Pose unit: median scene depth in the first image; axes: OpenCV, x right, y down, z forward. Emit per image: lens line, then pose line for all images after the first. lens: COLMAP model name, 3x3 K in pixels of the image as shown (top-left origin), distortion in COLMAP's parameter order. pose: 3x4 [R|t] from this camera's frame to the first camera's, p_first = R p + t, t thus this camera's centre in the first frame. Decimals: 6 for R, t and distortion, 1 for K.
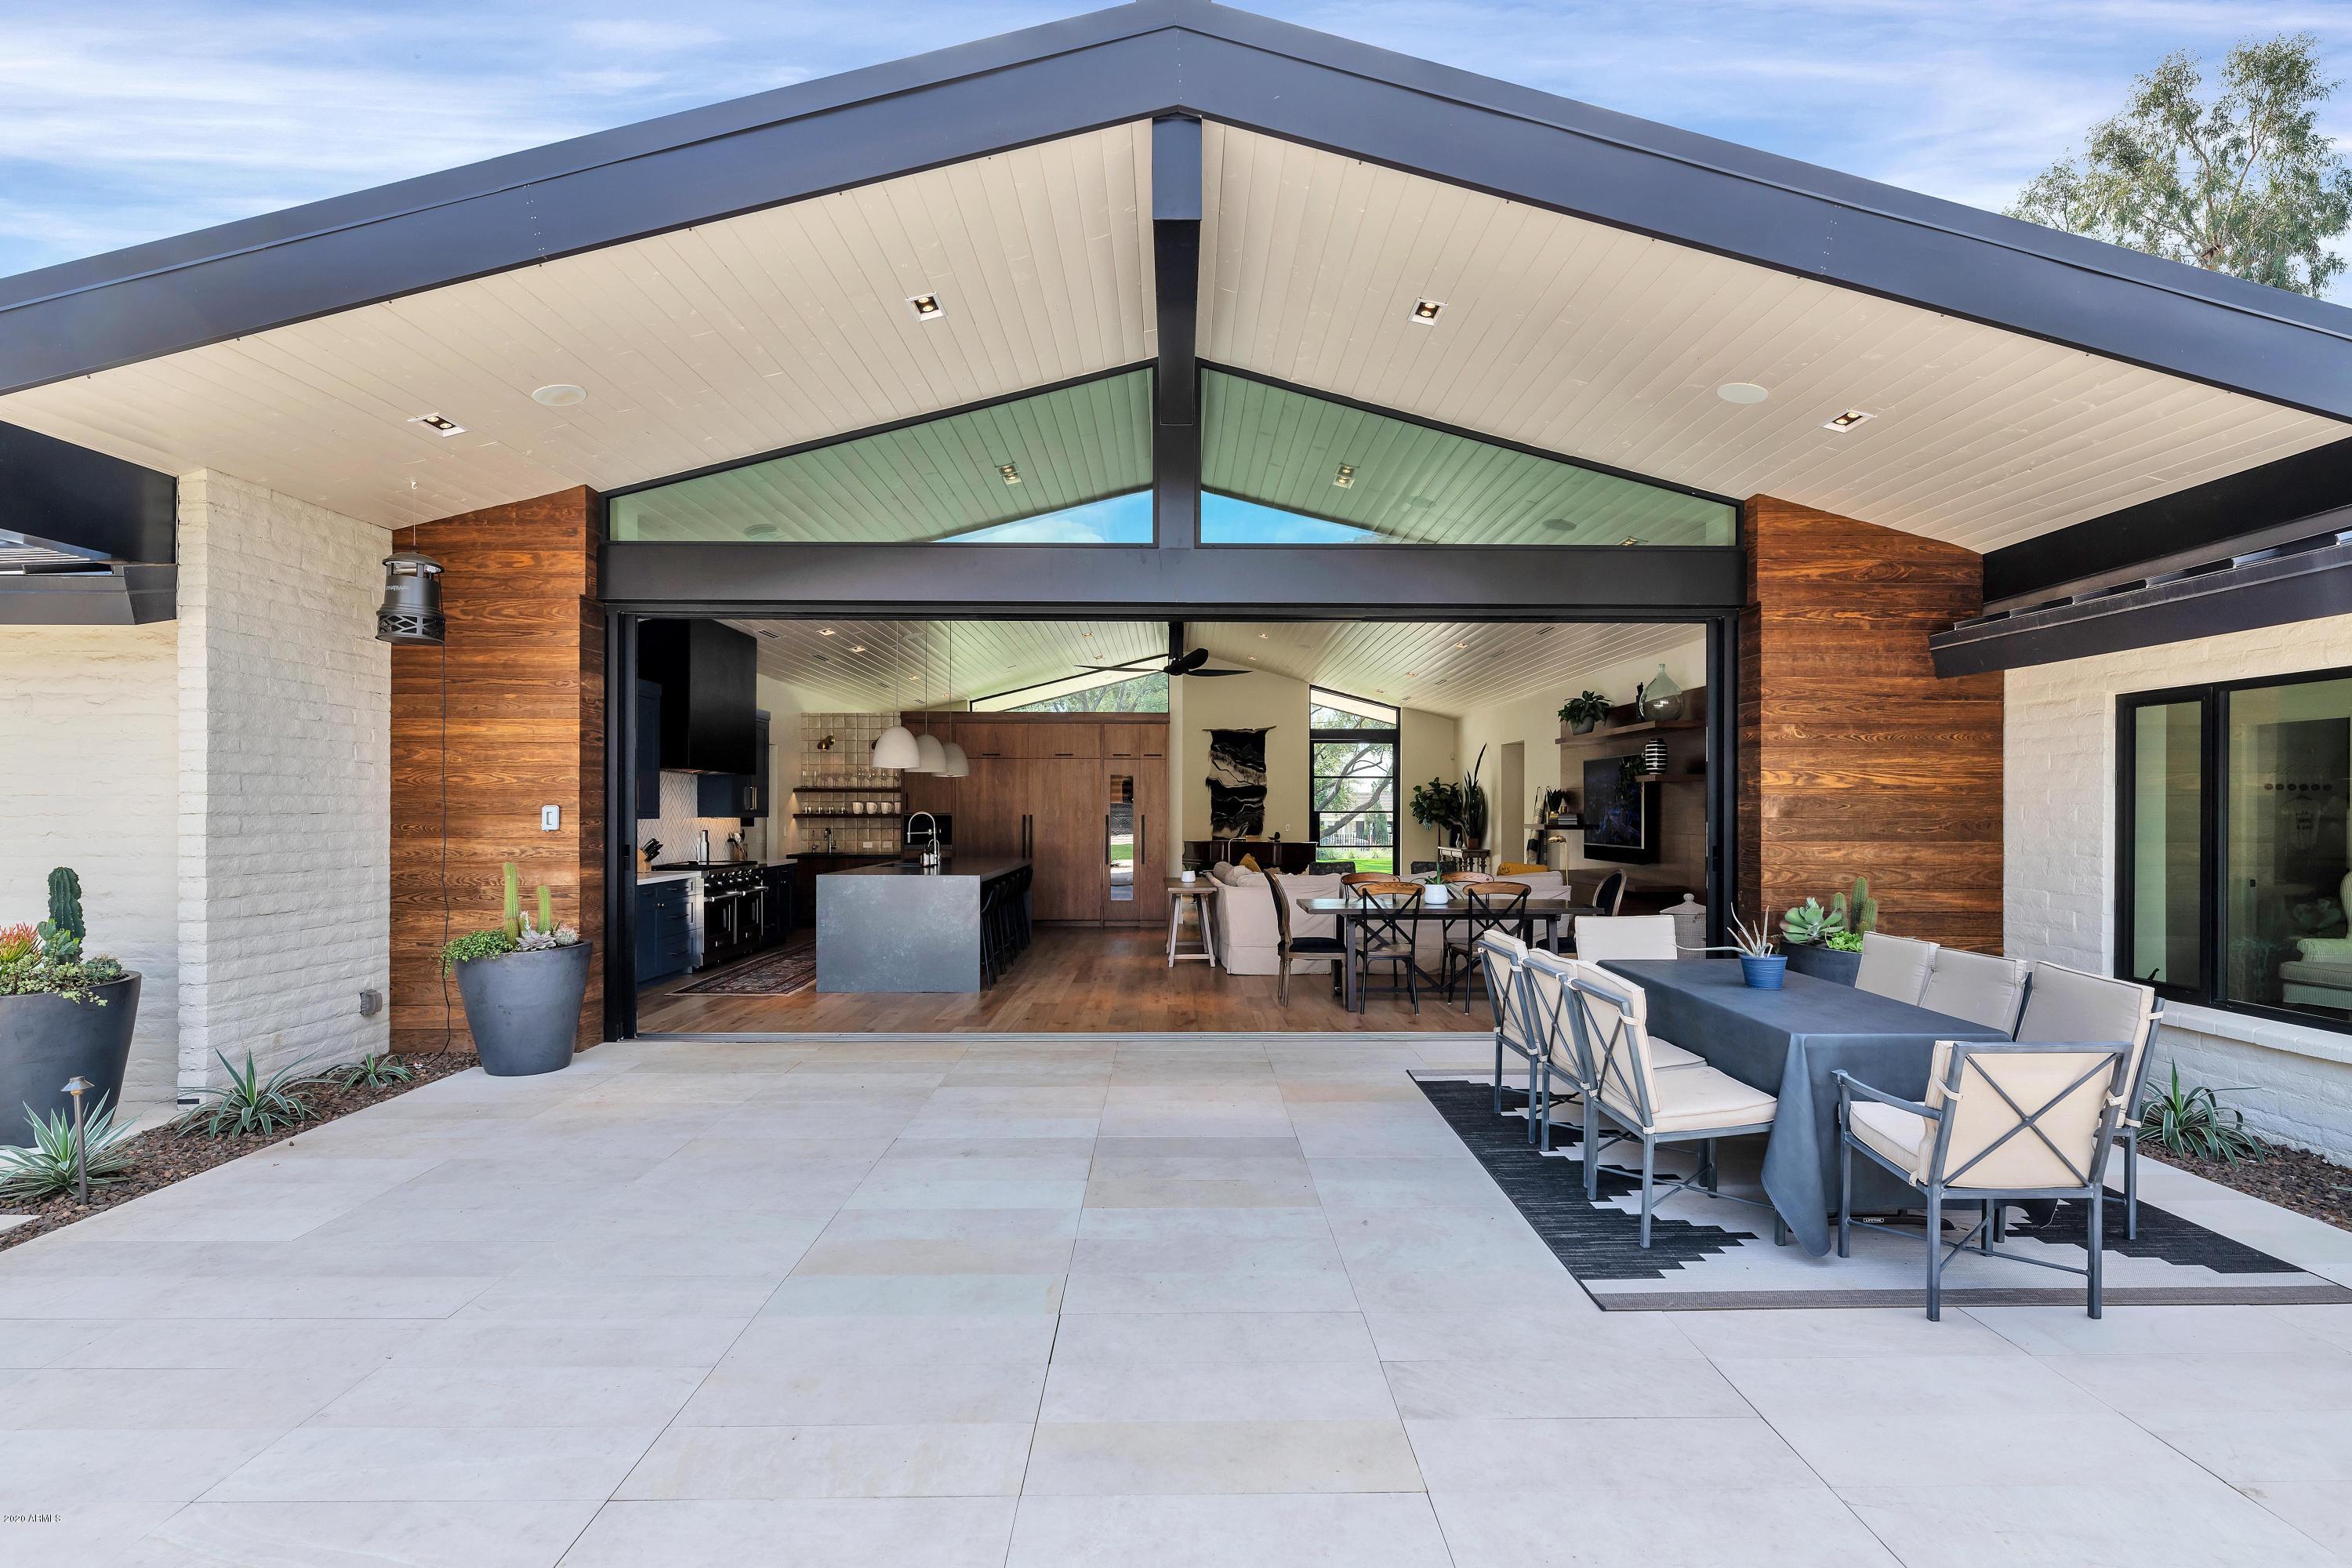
lens RADIAL K [[1169.5, 0, 1195.1], [0, 1169.5, 816.3], [0, 0, 1]] dist [0.001389, 0.000448]
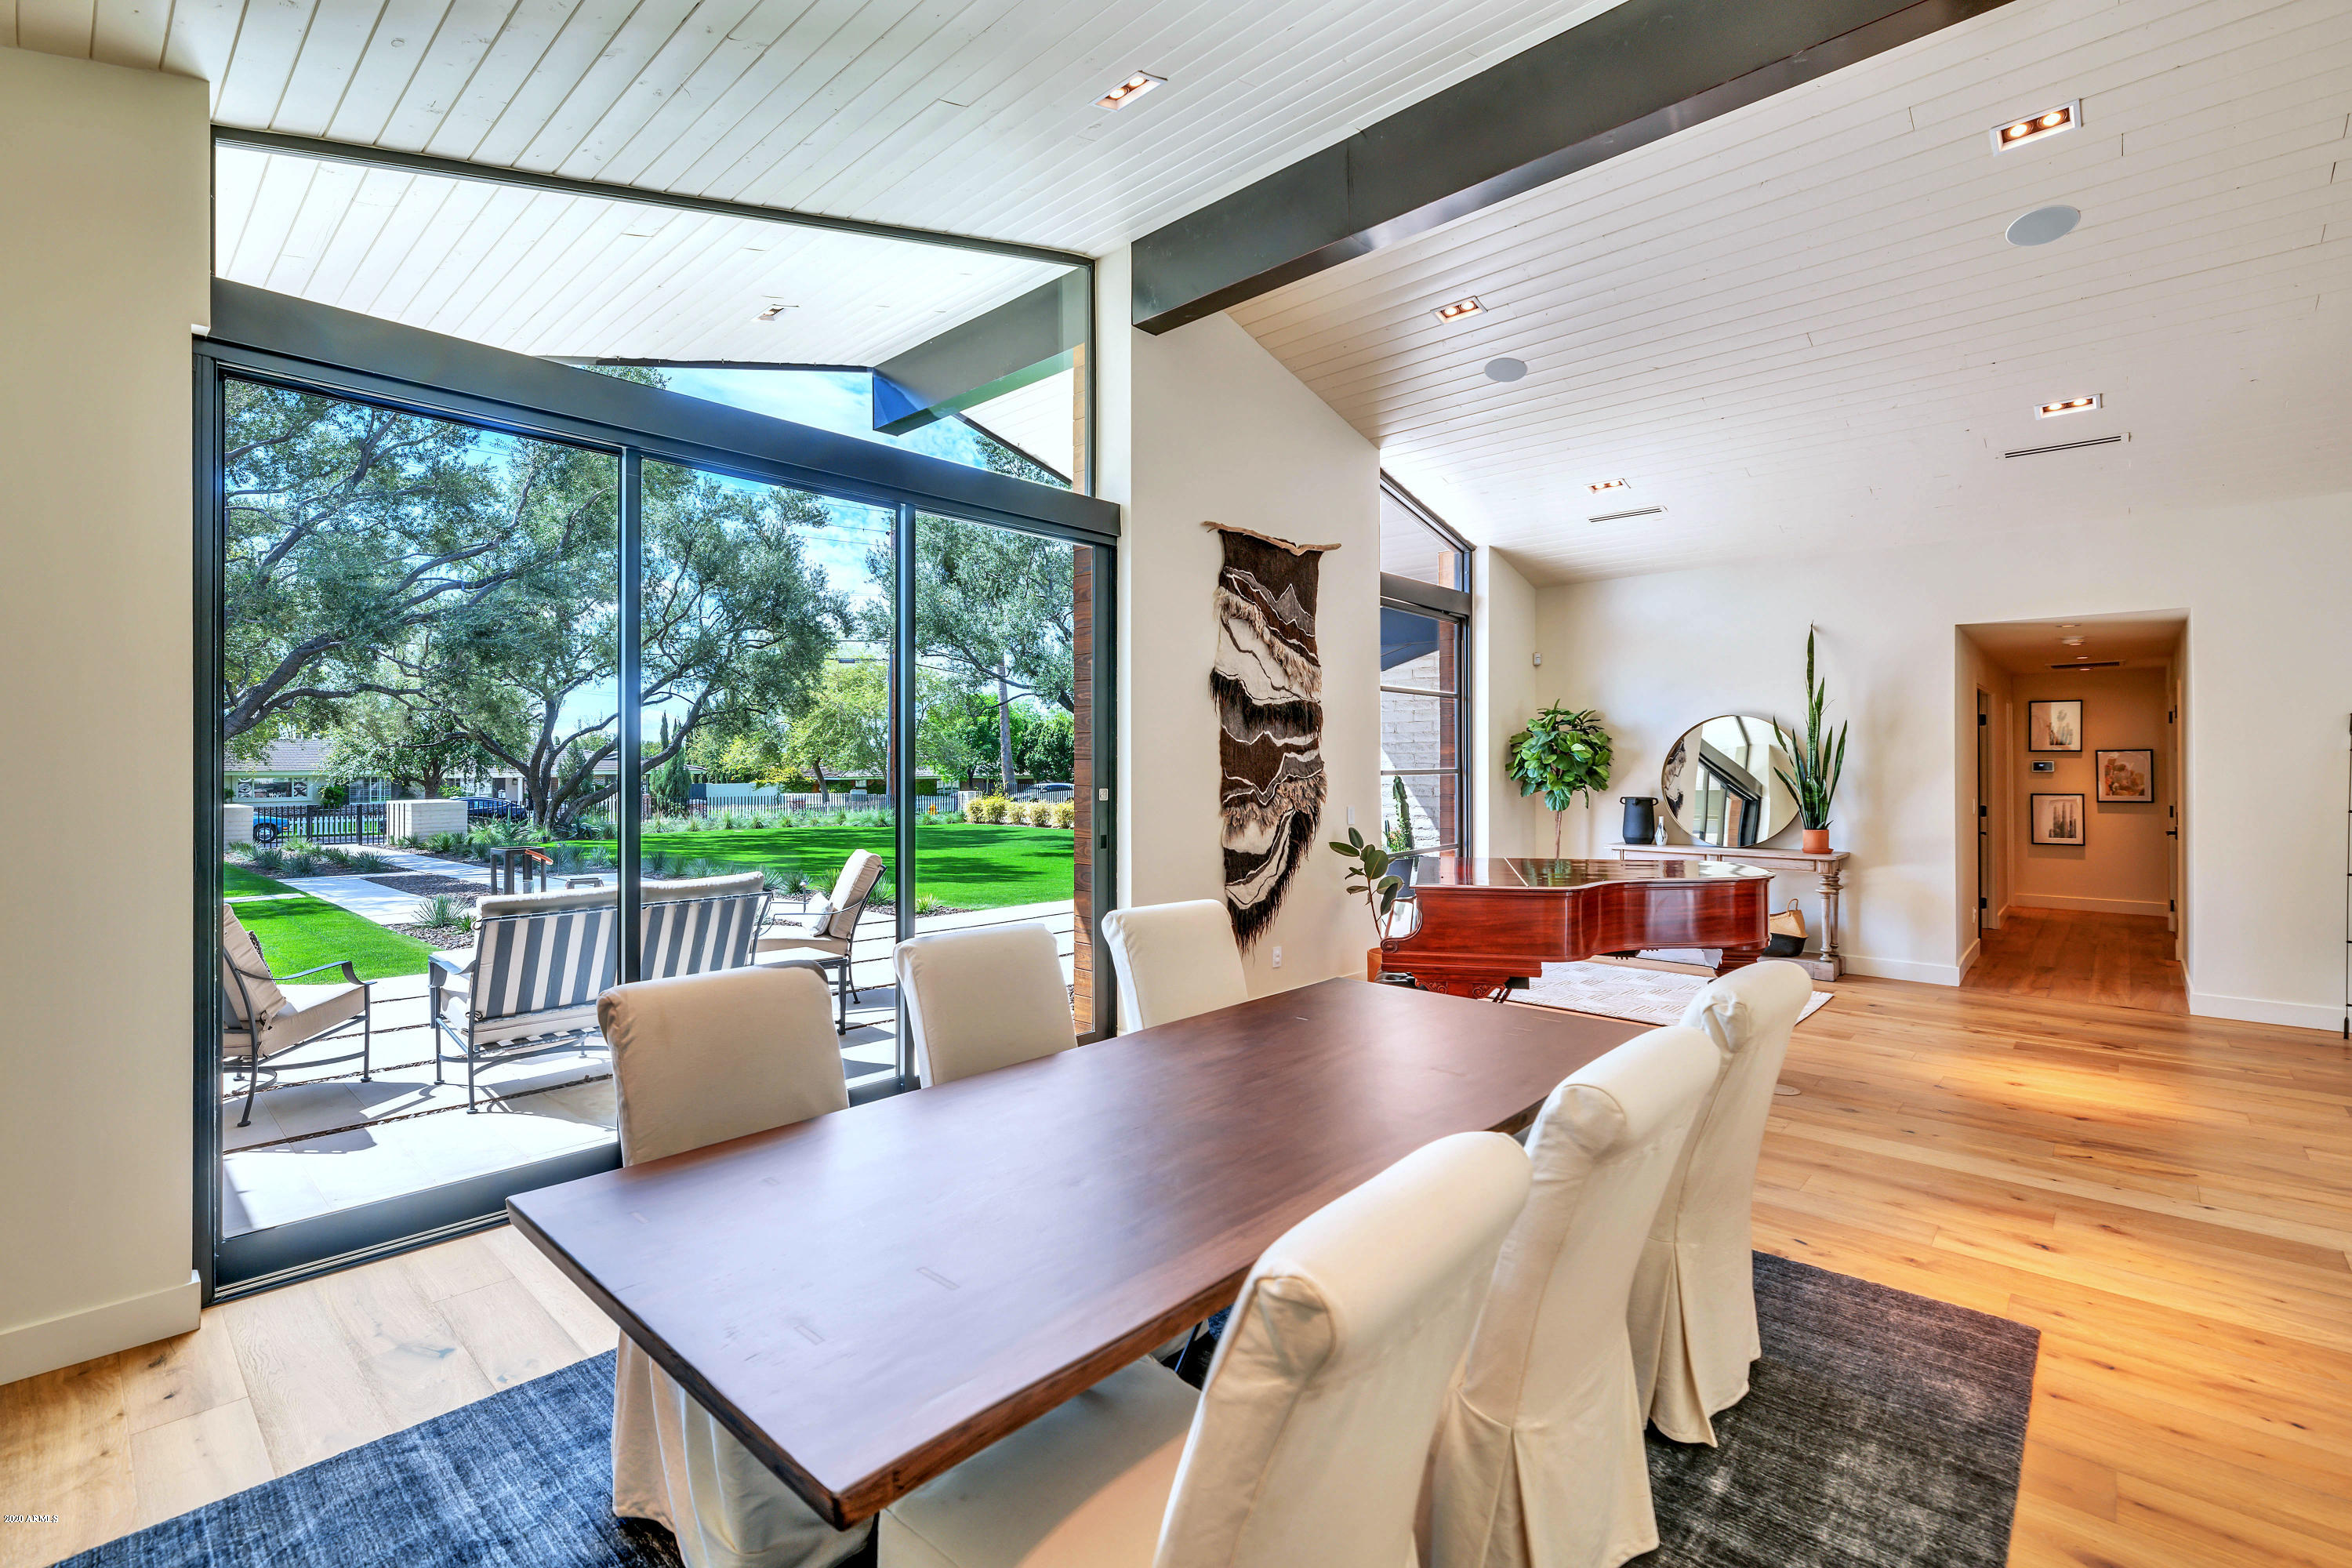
lens RADIAL K [[1070.0, 0, 1167.0], [0, 1070.0, 785.8], [0, 0, 1]] dist [-0.000516, 0.000693]
pose [[0.678169, -0.012658, 0.734797, -0.292944], [0.007705, 0.999919, 0.010114, -0.005517], [-0.734866, -0.001198, 0.678211, 1.086051]]
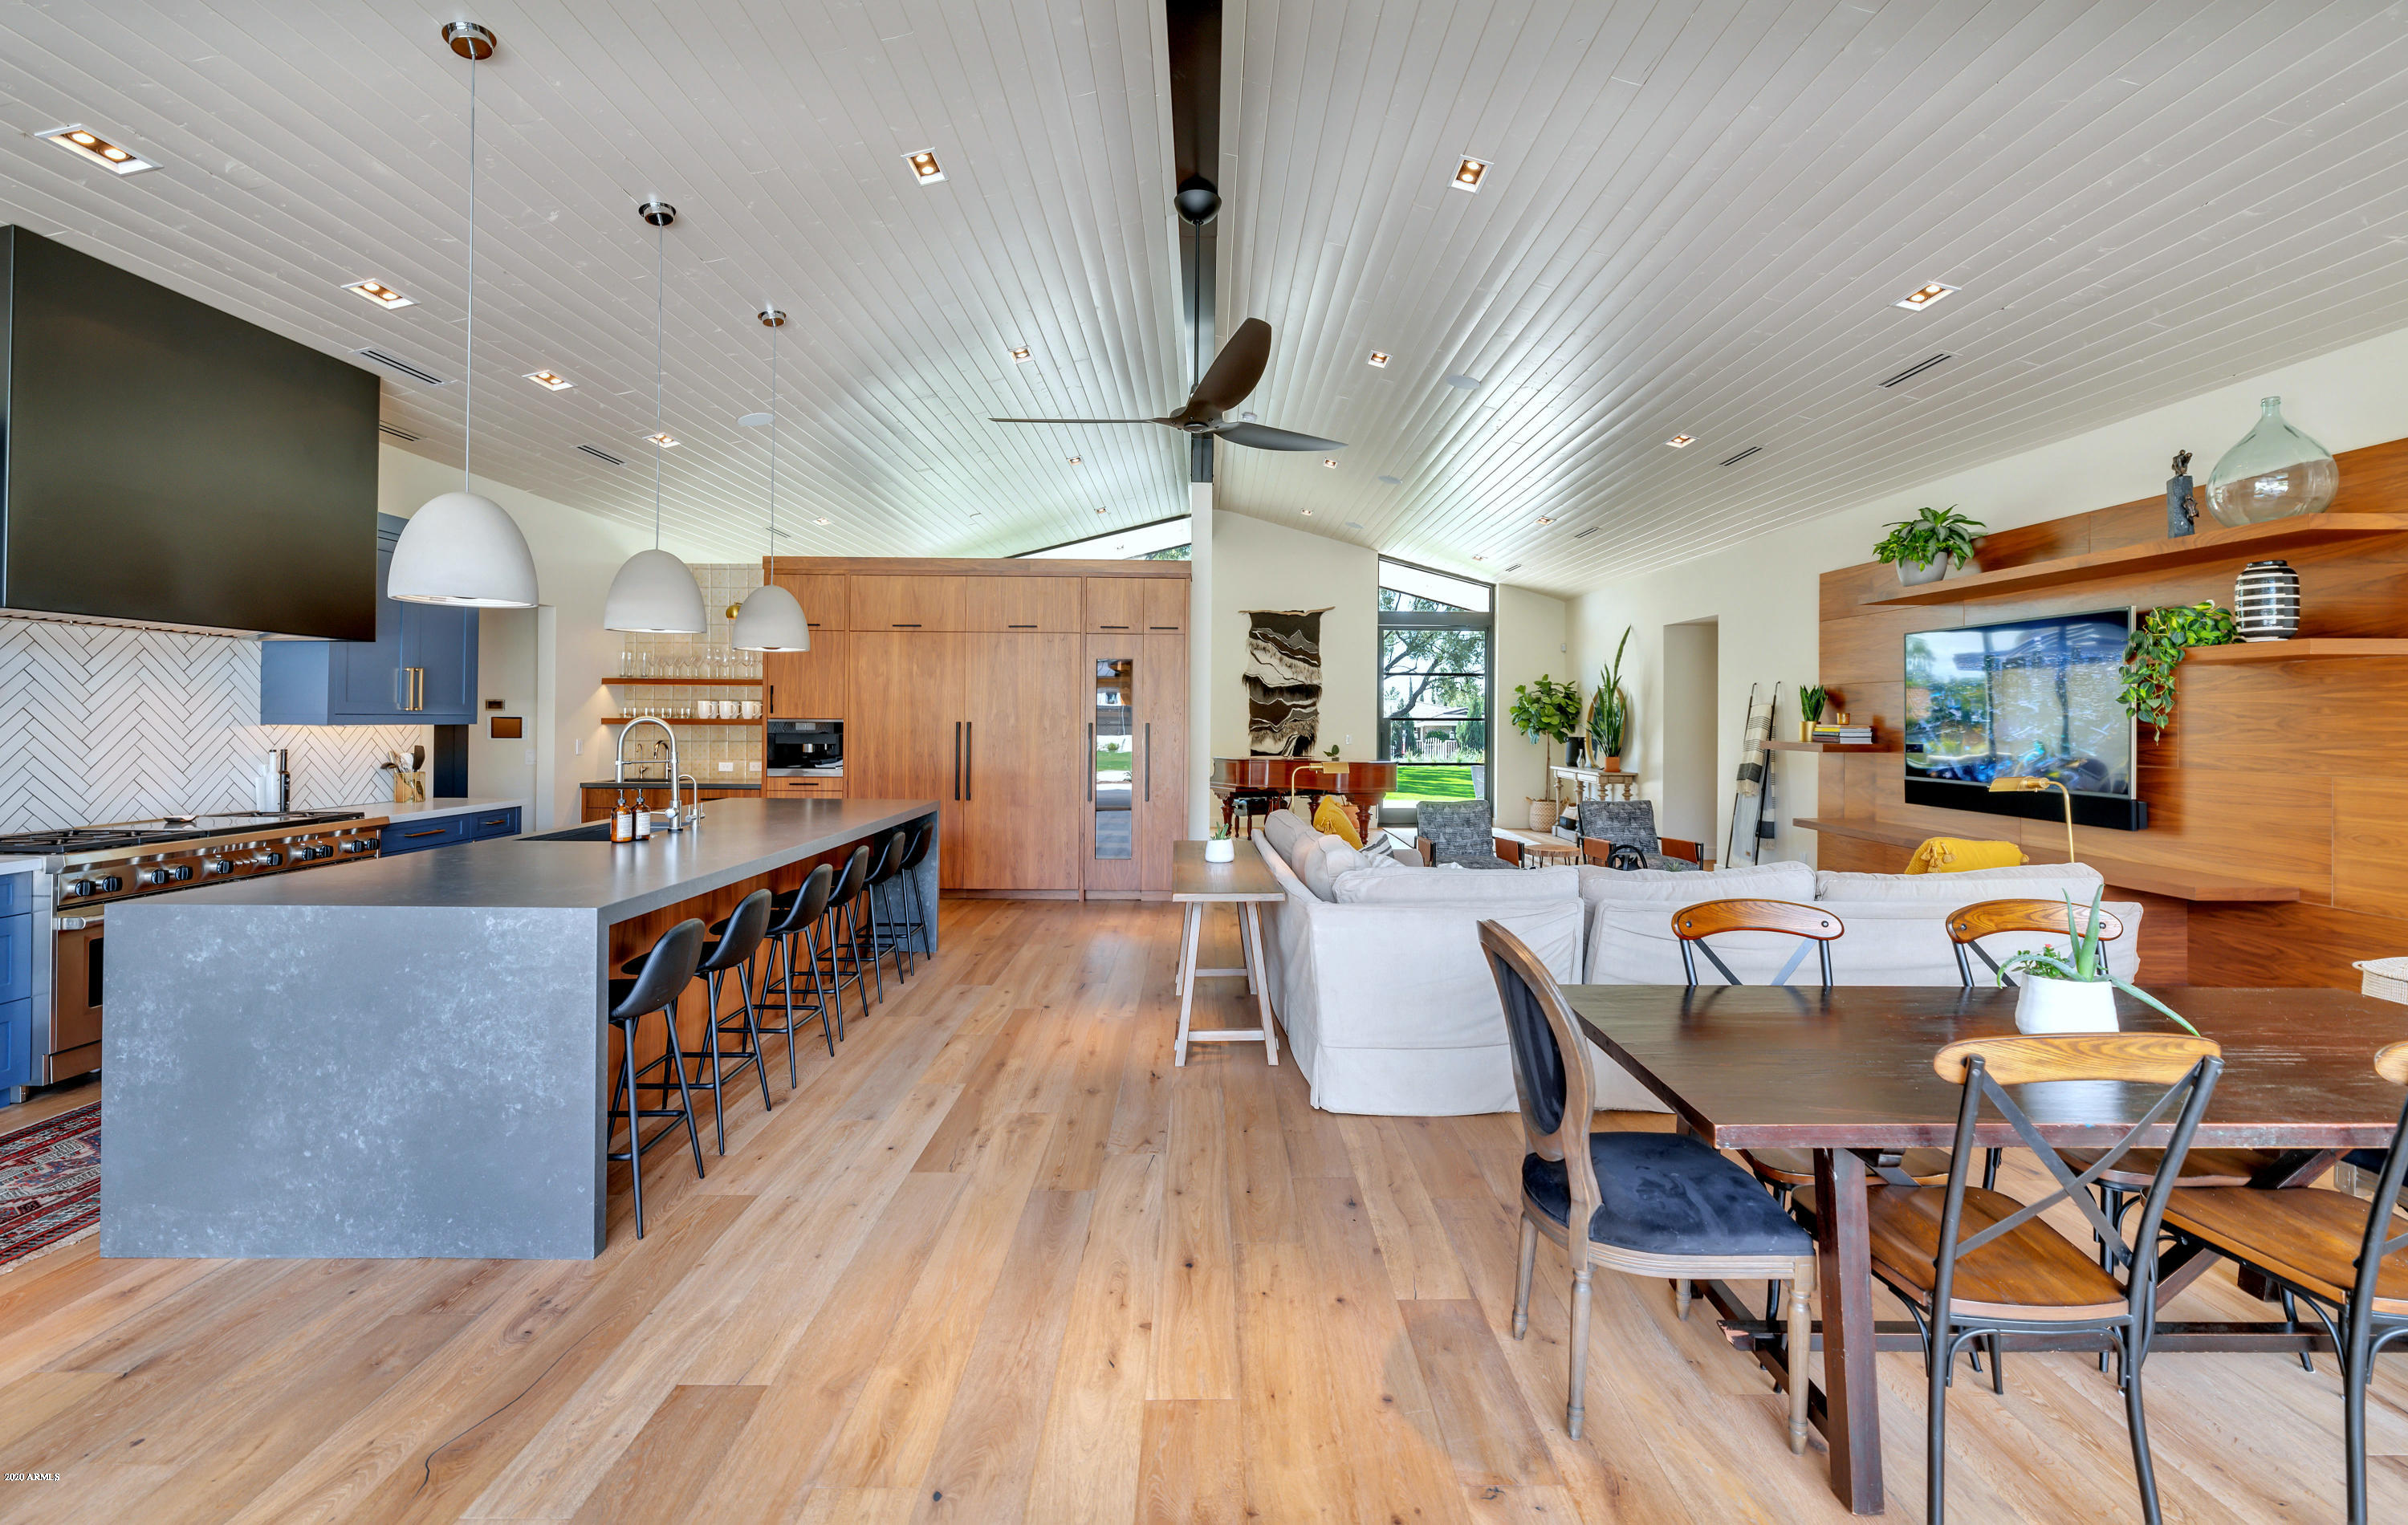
lens RADIAL K [[1026.5, 0, 1218.4], [0, 1026.5, 709.5], [0, 0, 1]] dist [-0.002196, -0.000570]
pose [[0.999968, 0.005434, -0.005857, -0.003321], [-0.005497, 0.999927, -0.010783, -0.002799], [0.005798, 0.010815, 0.999925, 0.437755]]
